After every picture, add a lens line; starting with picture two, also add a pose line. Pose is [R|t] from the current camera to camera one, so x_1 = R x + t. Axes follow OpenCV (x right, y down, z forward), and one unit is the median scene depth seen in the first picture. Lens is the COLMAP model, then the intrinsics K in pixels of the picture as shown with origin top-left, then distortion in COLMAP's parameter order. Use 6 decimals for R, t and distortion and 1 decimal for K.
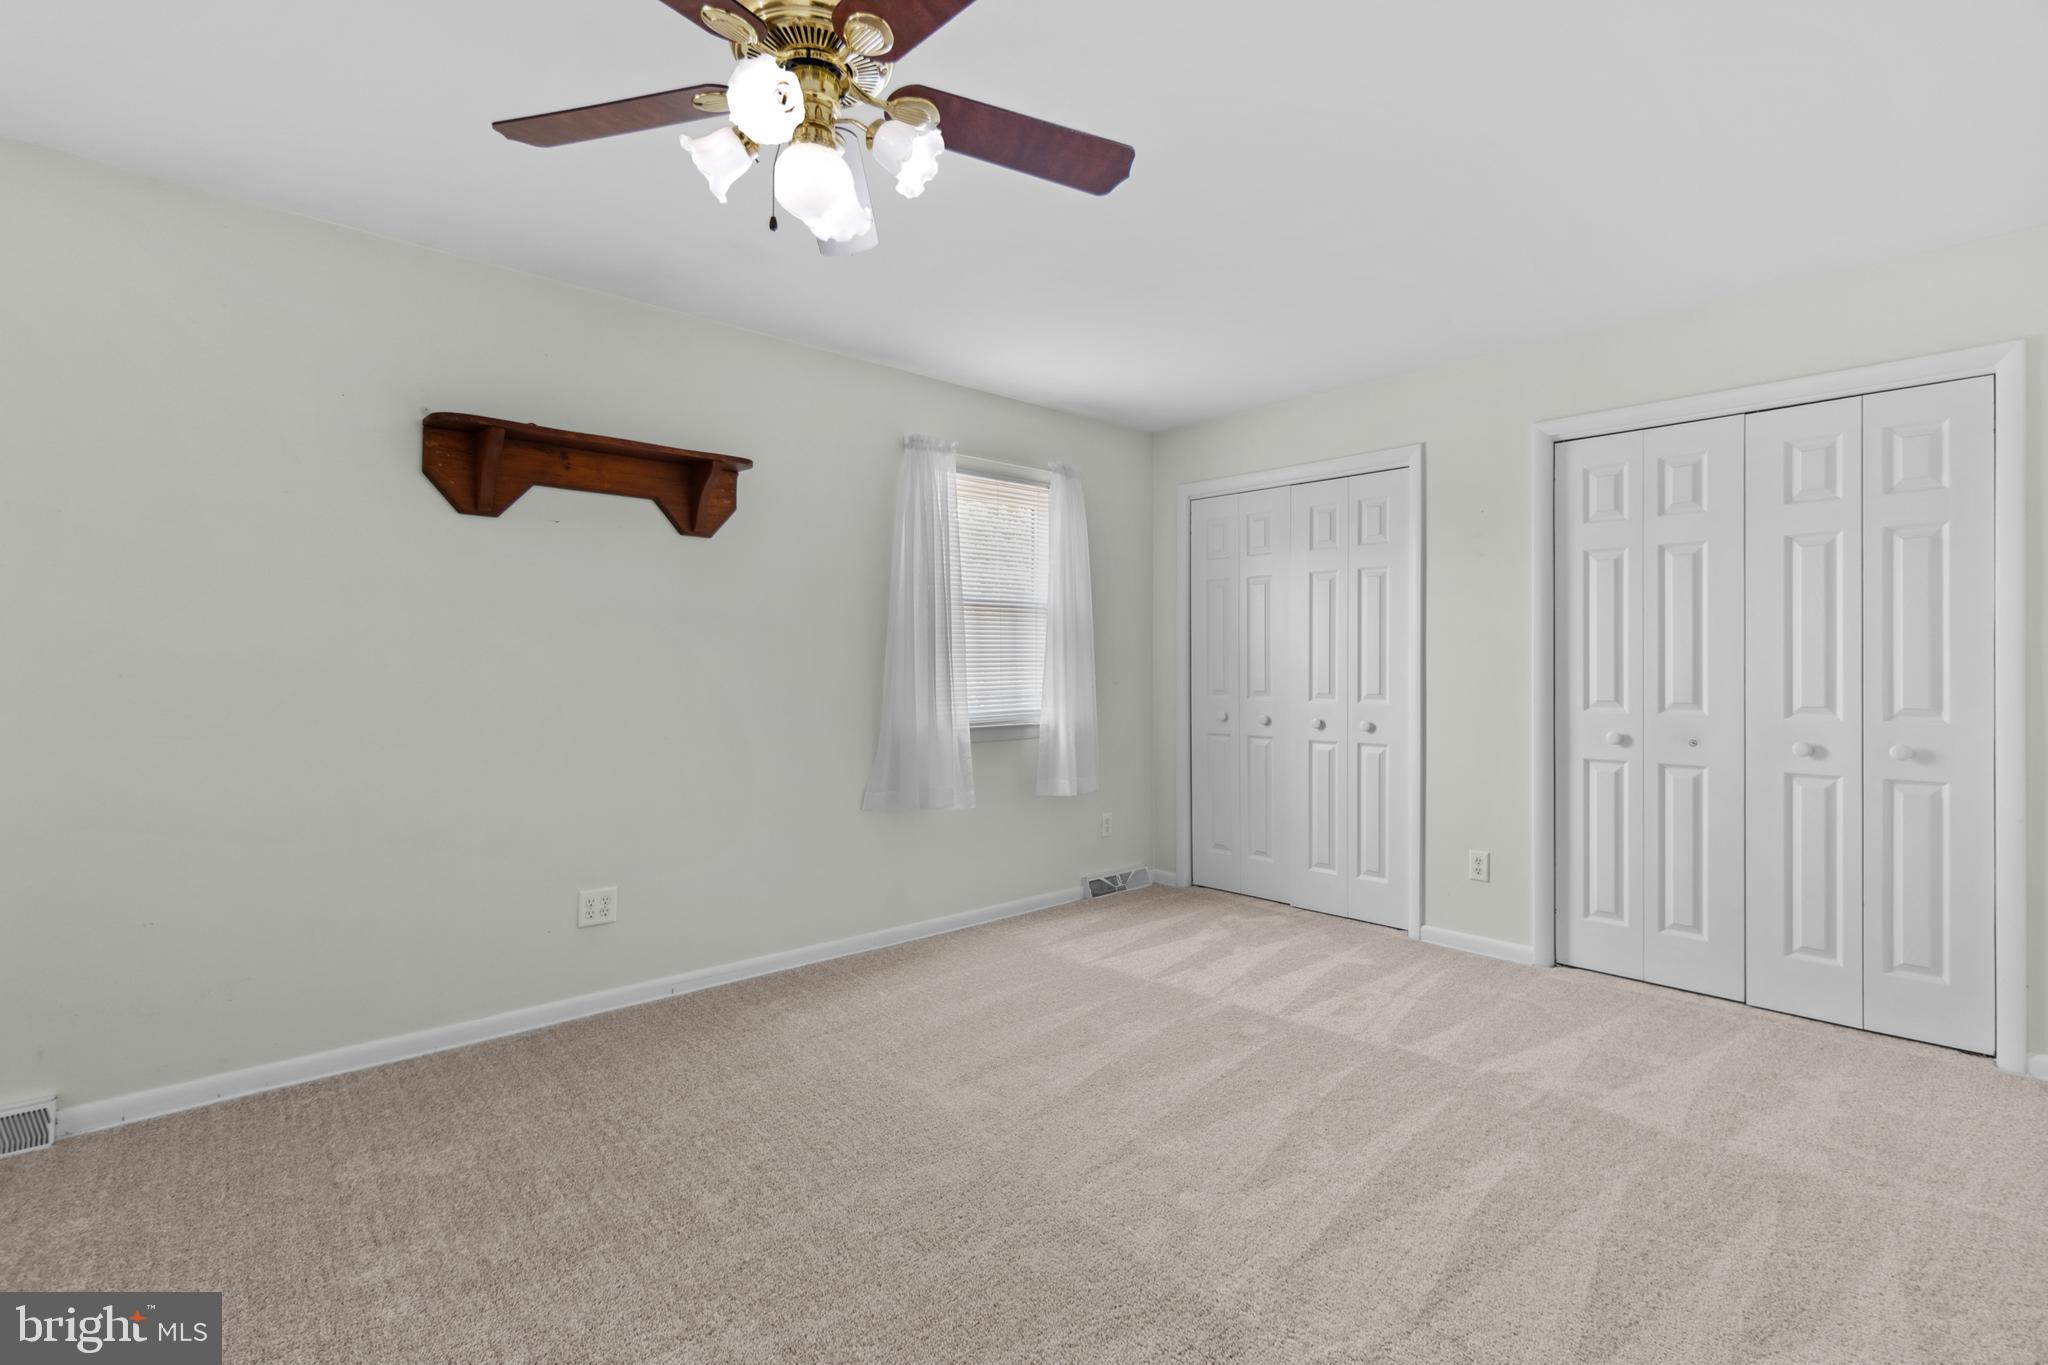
lens RADIAL K [[963.4, 0, 1023.1], [0, 963.4, 675.4], [0, 0, 1]] dist [0.004644, 0.000766]
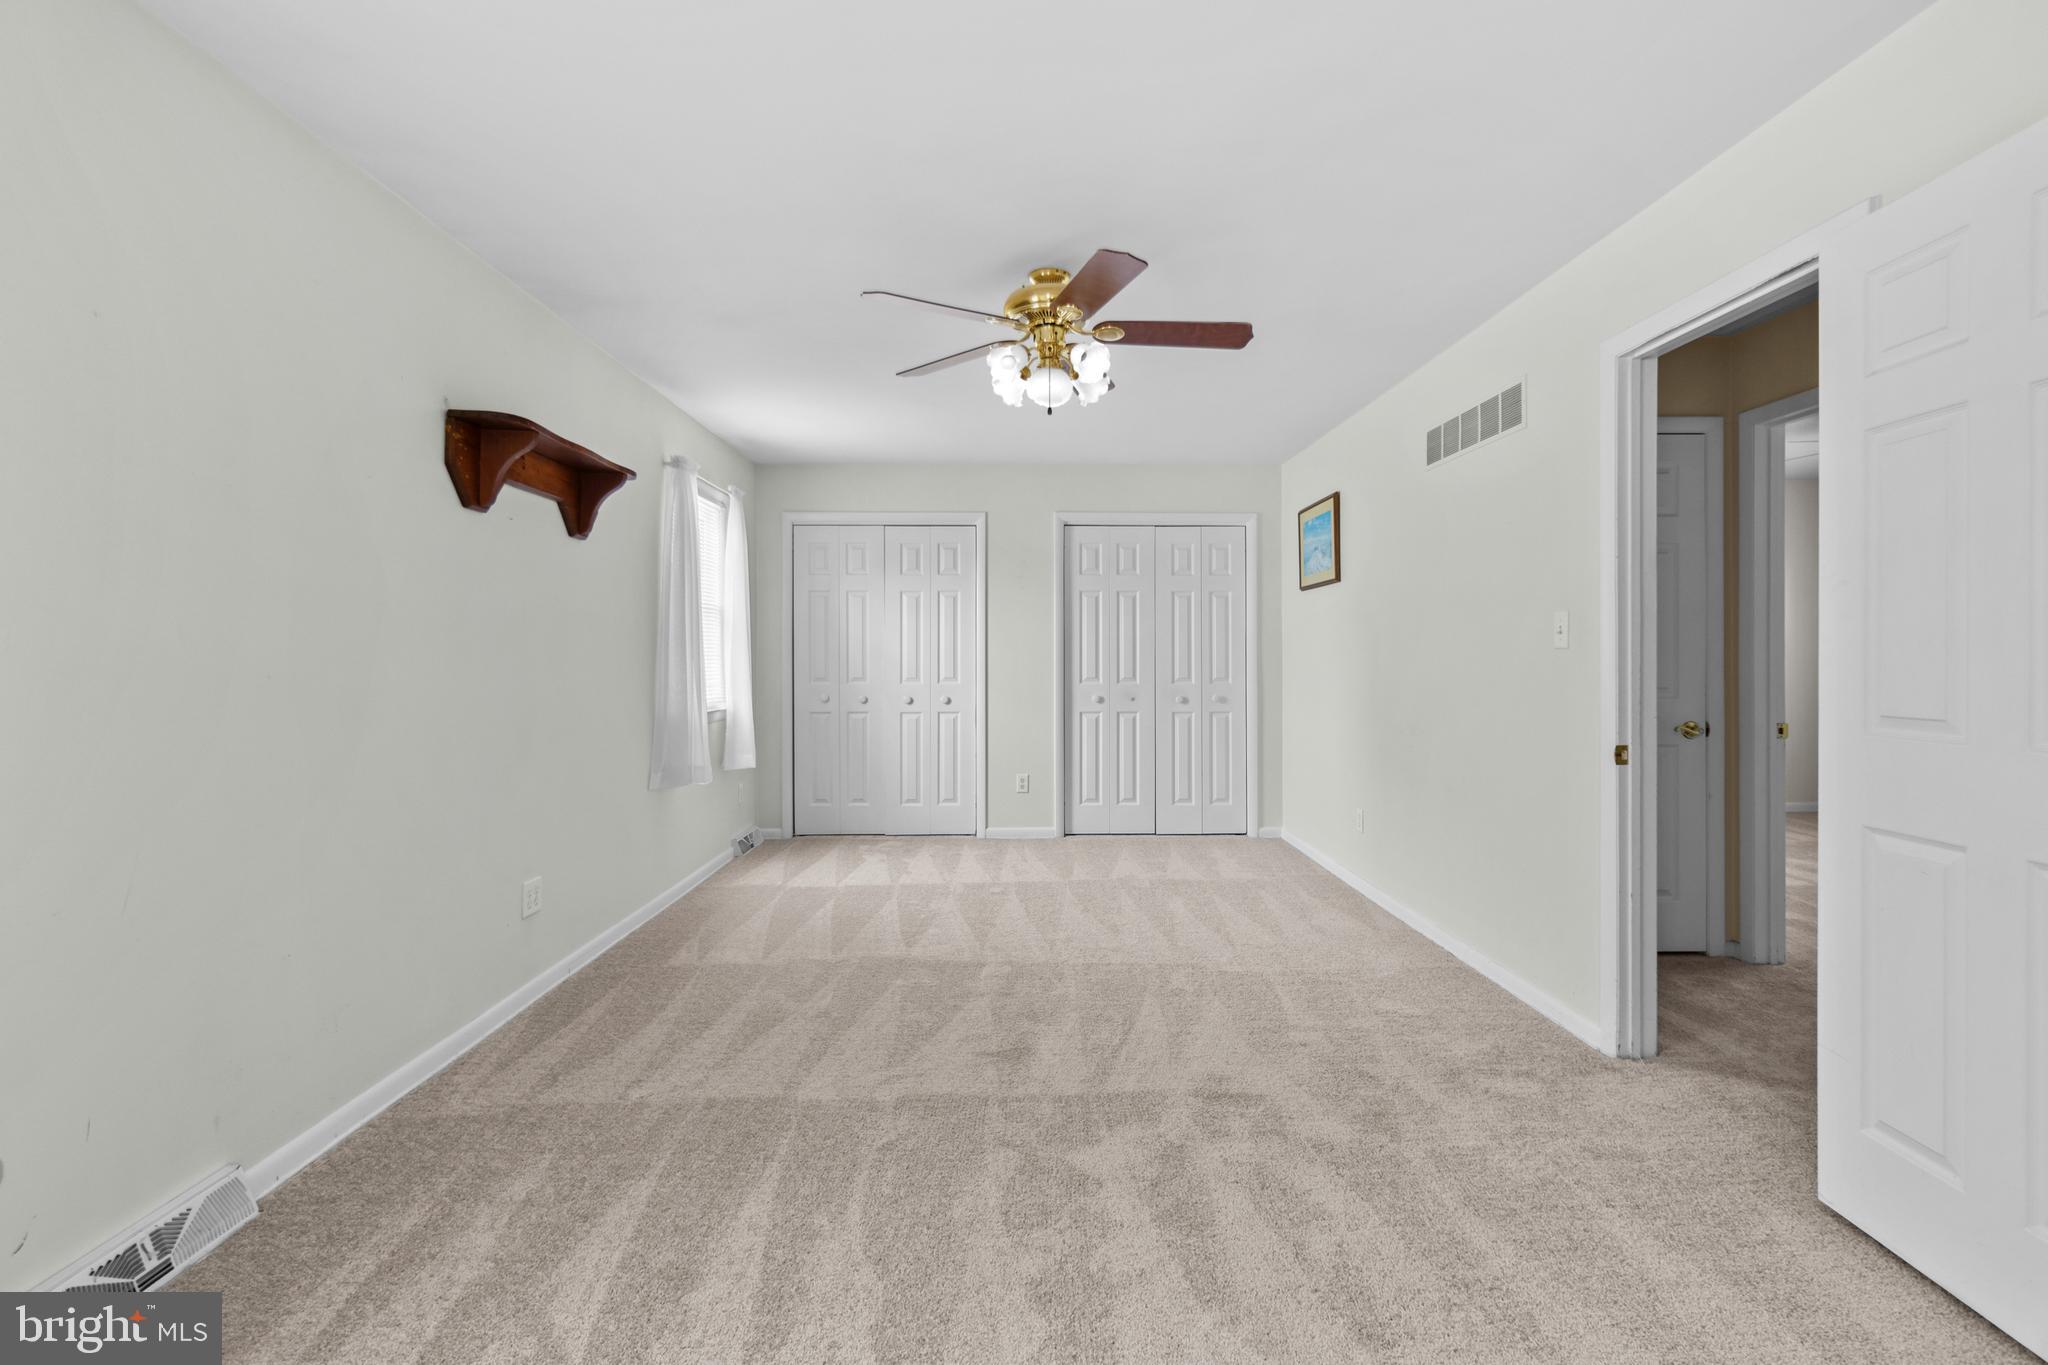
lens RADIAL K [[963.4, 0, 1025.5], [0, 963.4, 673.4], [0, 0, 1]] dist [0.004644, 0.000766]
pose [[0.661115, -0.015317, 0.750128, -0.762306], [0.011294, 0.999881, 0.010464, -0.001147], [-0.750199, 0.001554, 0.661210, -0.059880]]
